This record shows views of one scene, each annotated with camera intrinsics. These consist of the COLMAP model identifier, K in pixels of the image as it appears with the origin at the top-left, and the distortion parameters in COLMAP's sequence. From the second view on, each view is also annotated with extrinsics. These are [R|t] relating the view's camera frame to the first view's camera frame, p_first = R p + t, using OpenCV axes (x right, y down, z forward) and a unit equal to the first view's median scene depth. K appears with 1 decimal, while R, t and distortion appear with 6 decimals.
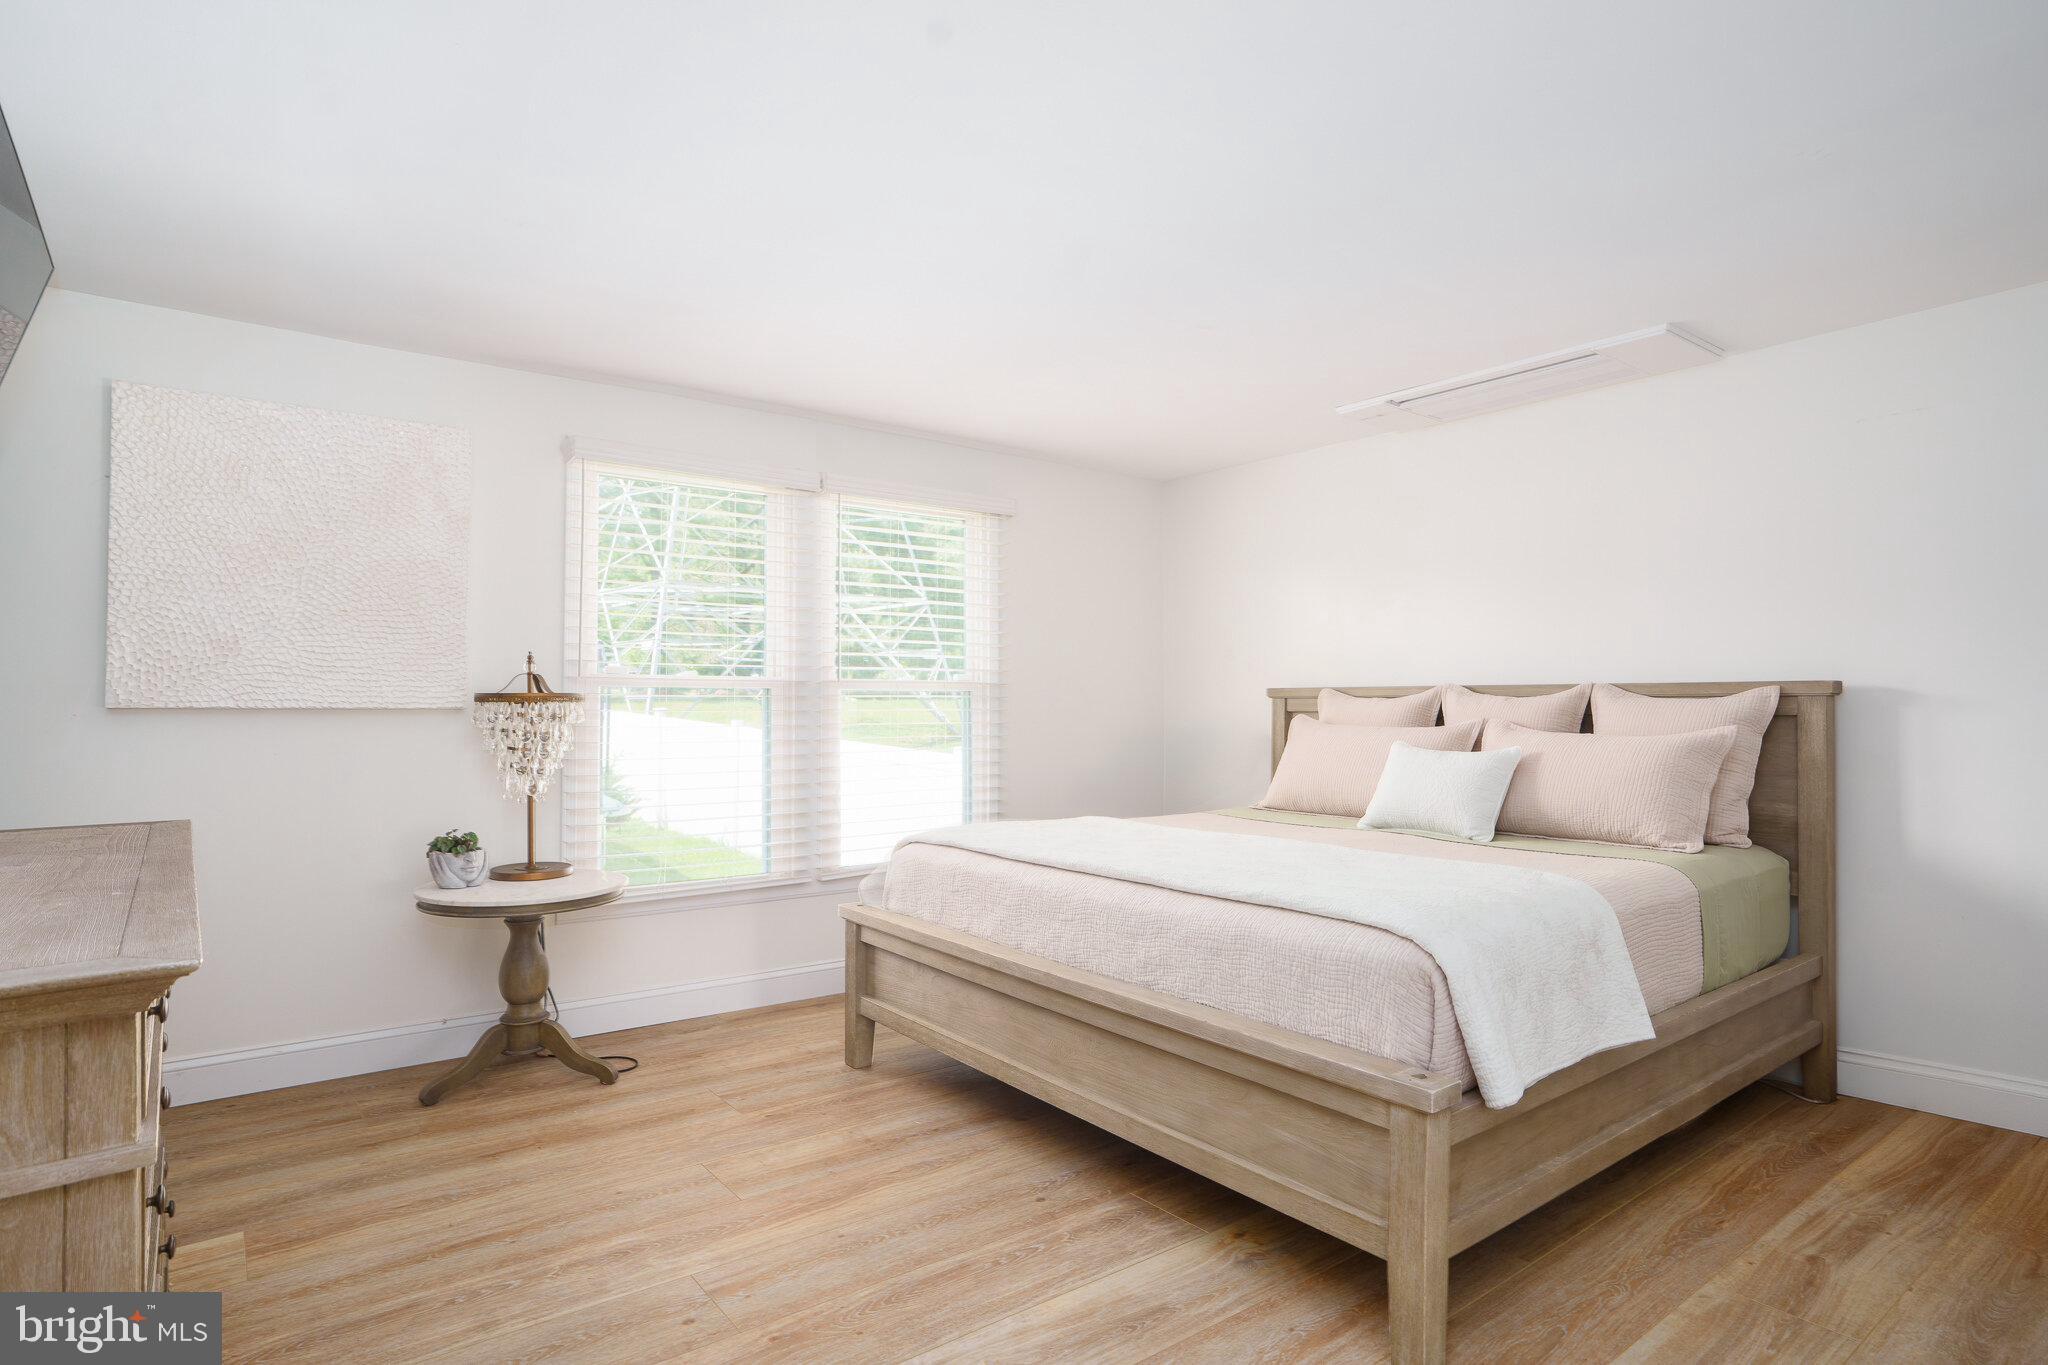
lens RADIAL K [[1138.0, 0, 1024.0], [0, 1138.0, 682.5], [0, 0, 1]] dist [-0.001608, -0.000257]
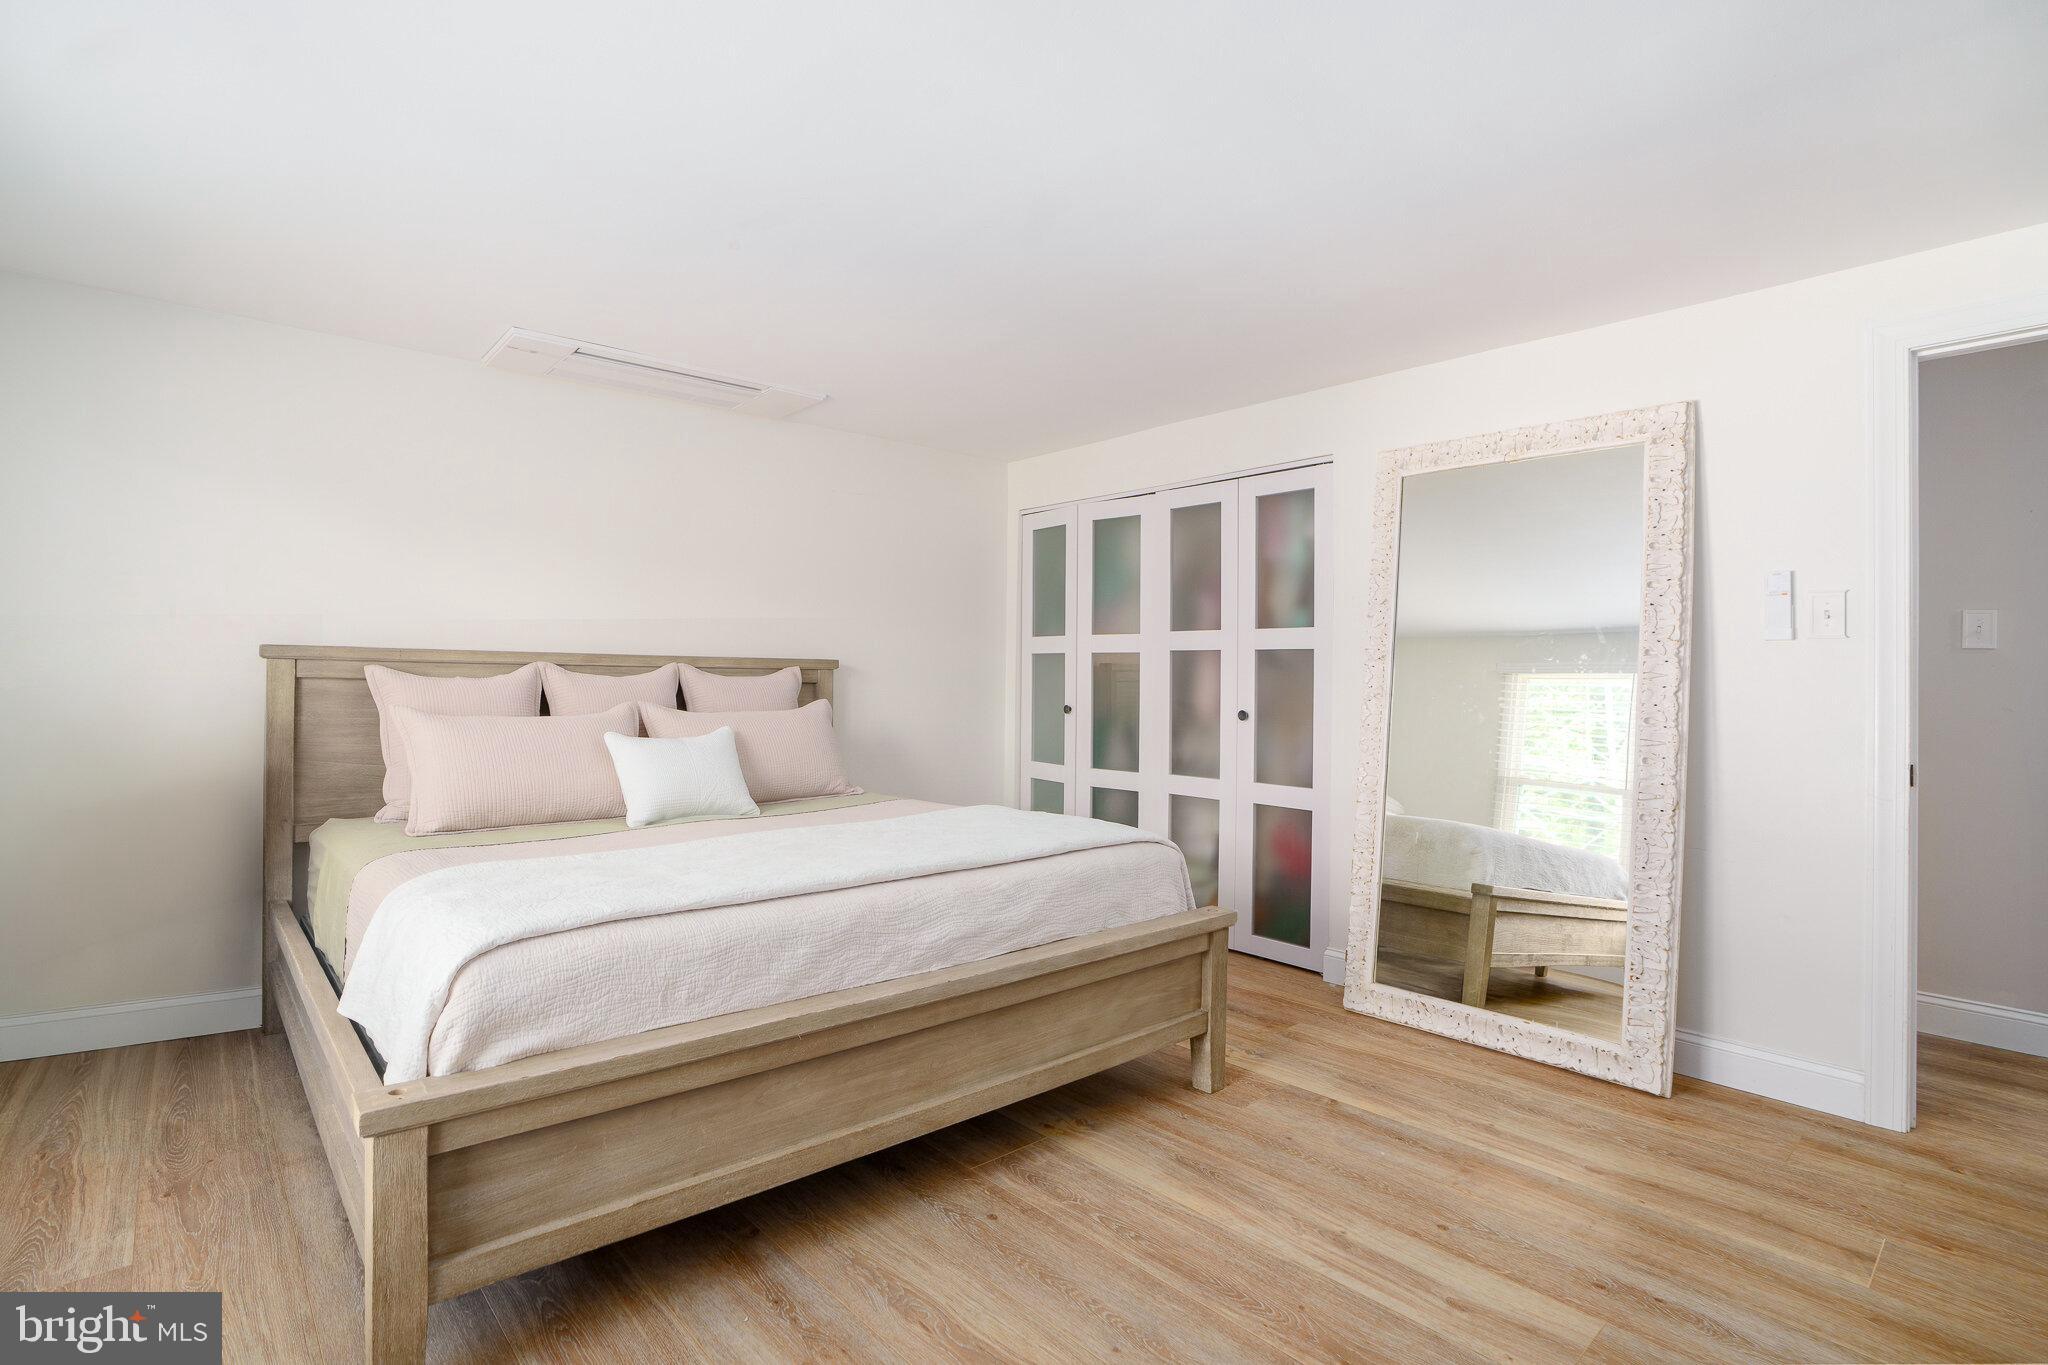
lens RADIAL K [[967.8, 0, 1024.0], [0, 967.8, 682.5], [0, 0, 1]] dist [-0.057622, 0.025886]
pose [[-0.102852, 0.007342, 0.994670, -0.720733], [-0.035384, 0.999313, -0.011035, 0.031579], [-0.994067, -0.036331, -0.102521, 1.023772]]
